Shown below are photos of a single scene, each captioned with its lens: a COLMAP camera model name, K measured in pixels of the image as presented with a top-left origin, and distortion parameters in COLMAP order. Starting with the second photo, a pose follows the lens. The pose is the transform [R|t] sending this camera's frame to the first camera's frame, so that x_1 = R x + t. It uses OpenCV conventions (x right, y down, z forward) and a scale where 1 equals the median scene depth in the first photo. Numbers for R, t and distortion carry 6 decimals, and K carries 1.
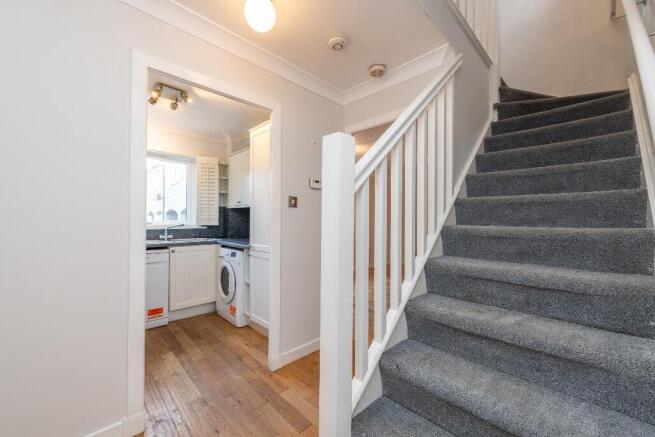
lens RADIAL K [[261.1, 0, 327.5], [0, 261.1, 218.5], [0, 0, 1]] dist [-0.000228, -0.000004]
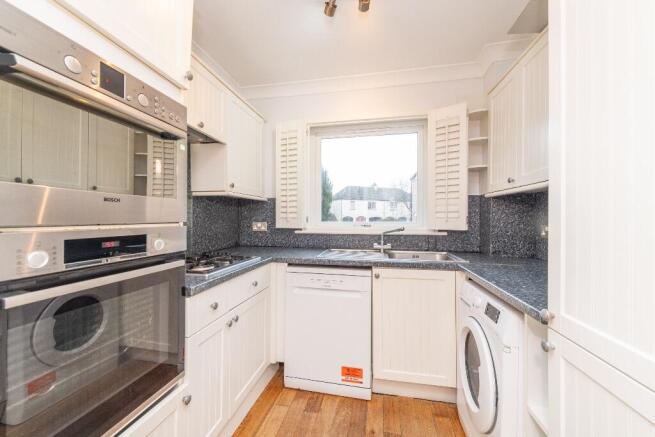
lens RADIAL K [[270.3, 0, 313.3], [0, 270.3, 216.8], [0, 0, 1]] dist [-0.000232, -0.000023]
pose [[0.552536, -0.007088, -0.833459, -0.170642], [0.012822, 0.999918, -0.000004, -0.006996], [0.833390, -0.010684, 0.552582, 0.554663]]
